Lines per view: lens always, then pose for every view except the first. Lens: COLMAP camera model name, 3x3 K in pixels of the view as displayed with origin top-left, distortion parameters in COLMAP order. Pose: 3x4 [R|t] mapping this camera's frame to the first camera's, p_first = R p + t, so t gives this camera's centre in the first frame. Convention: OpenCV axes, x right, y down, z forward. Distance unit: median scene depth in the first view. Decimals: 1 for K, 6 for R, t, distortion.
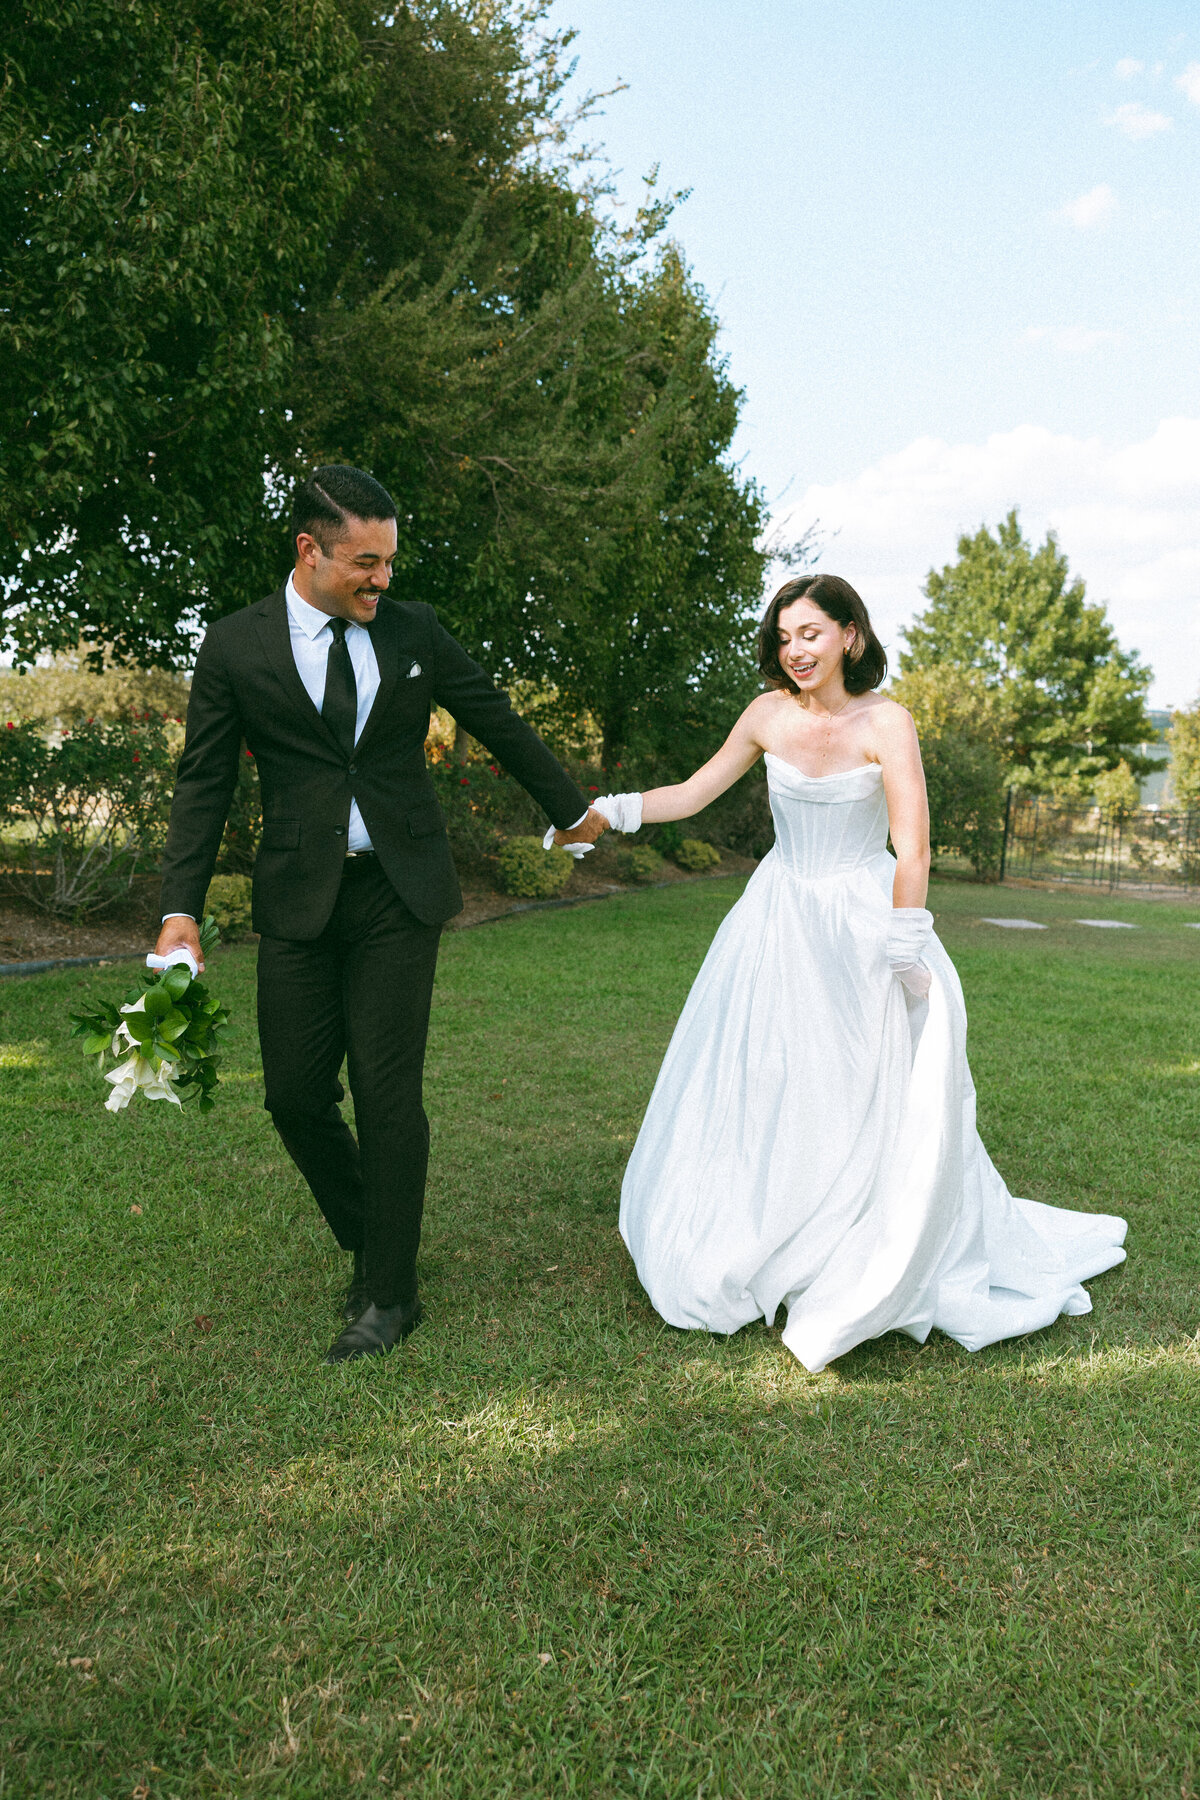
lens RADIAL K [[1432.5, 0, 600.6], [0, 1432.5, 894.6], [0, 0, 1]] dist [0.013955, -0.008794]
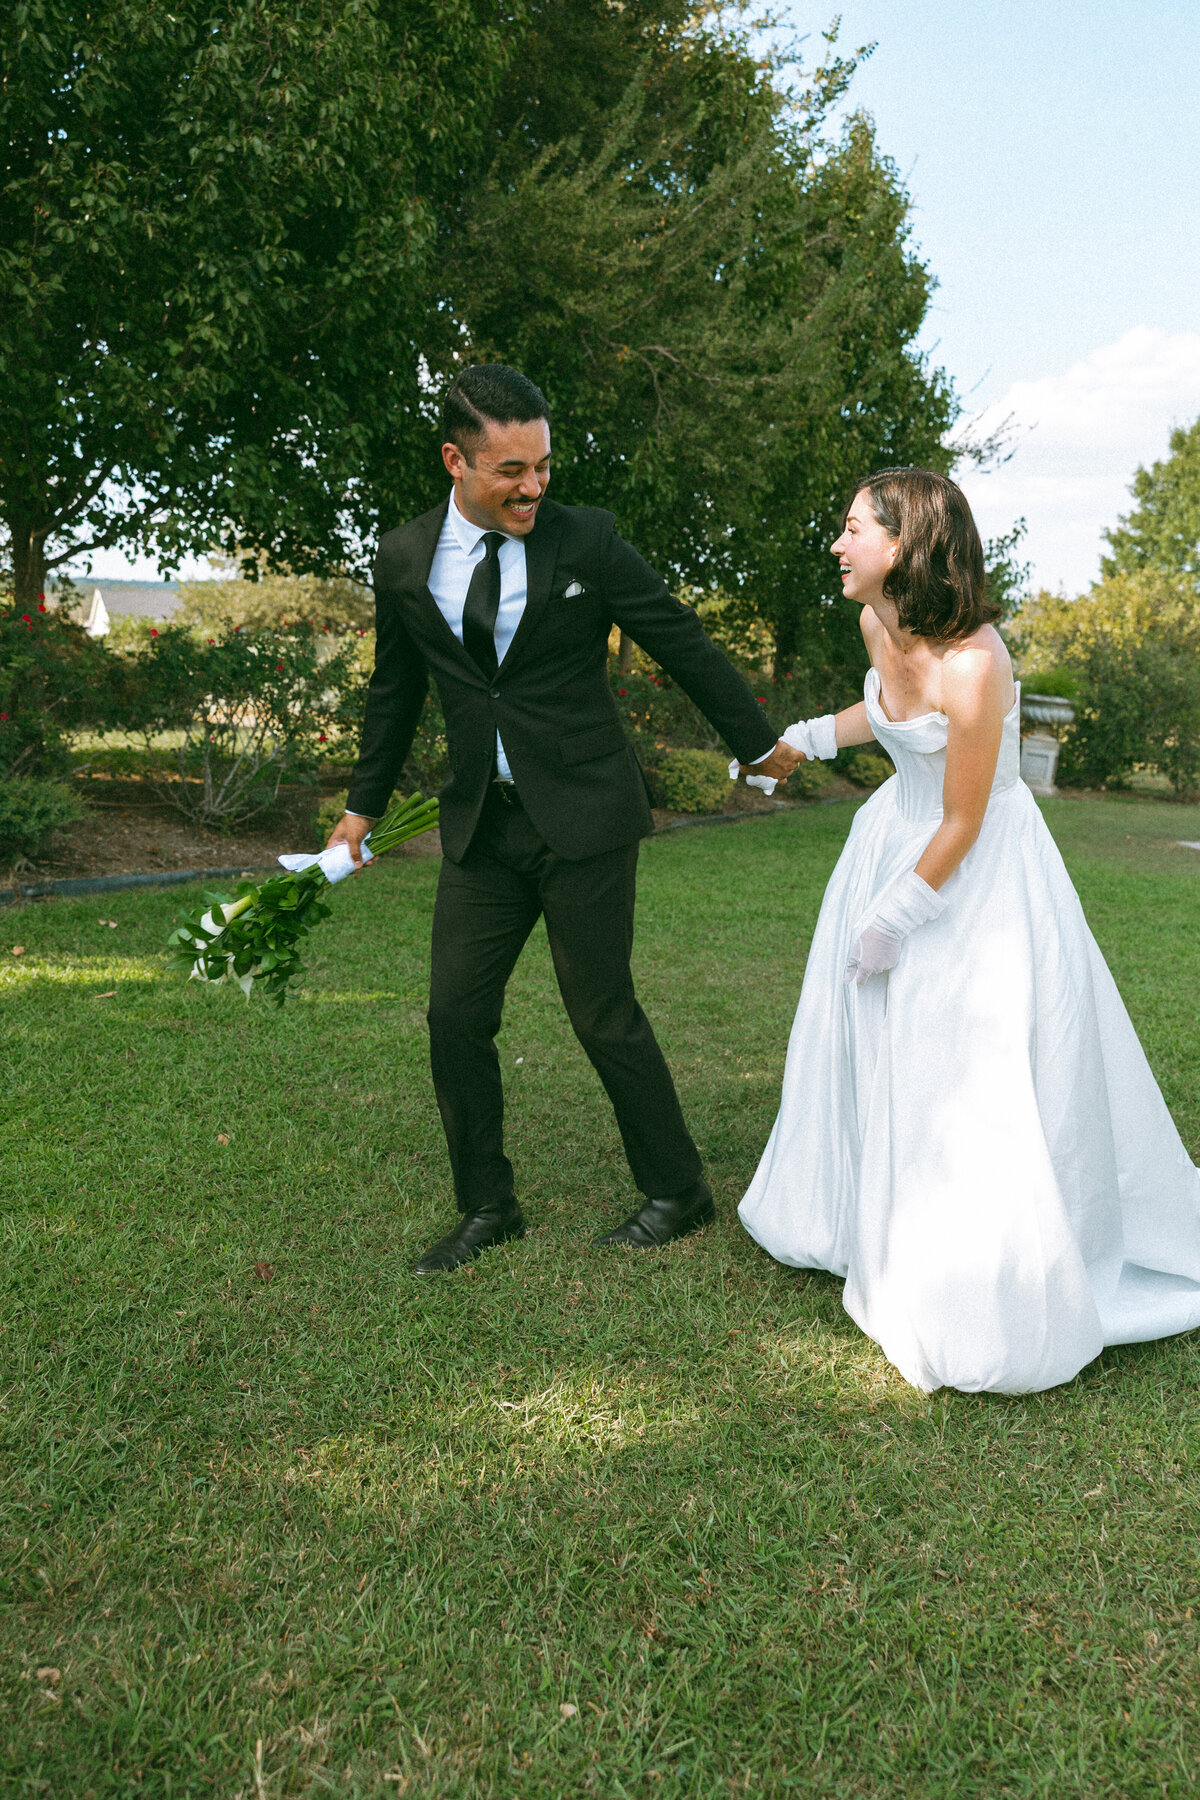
lens RADIAL K [[1432.5, 0, 601.6], [0, 1432.5, 894.1], [0, 0, 1]] dist [0.013955, -0.008794]
pose [[0.992012, 0.020556, -0.124458, 0.020060], [-0.013038, 0.998057, 0.060920, -0.002143], [0.125469, -0.058811, 0.990353, 0.046435]]
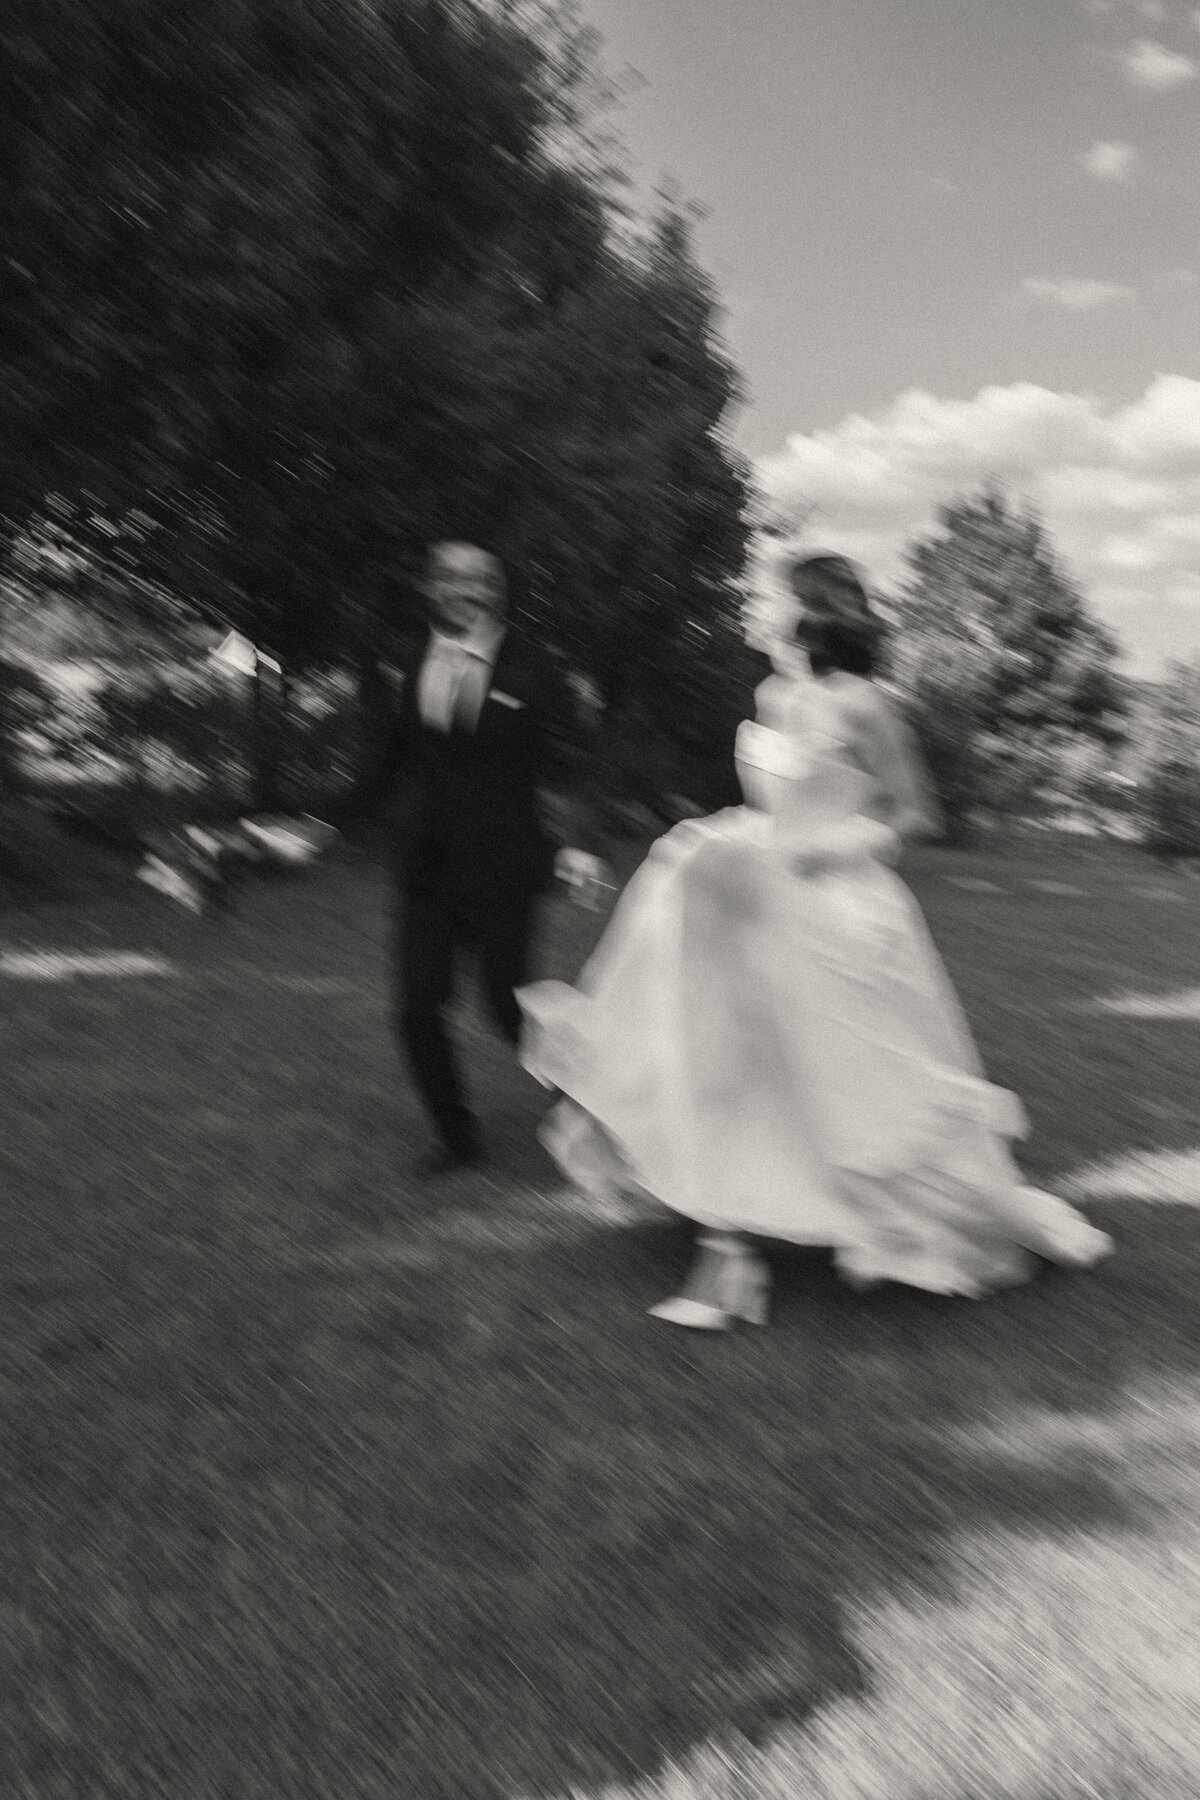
lens RADIAL K [[1432.5, 0, 599.9], [0, 1432.5, 912.1], [0, 0, 1]] dist [0.013955, -0.008794]
pose [[0.999398, 0.028780, 0.019378, -0.029484], [-0.029622, 0.998564, 0.044648, 0.000771], [-0.018065, -0.045195, 0.998815, -0.151933]]
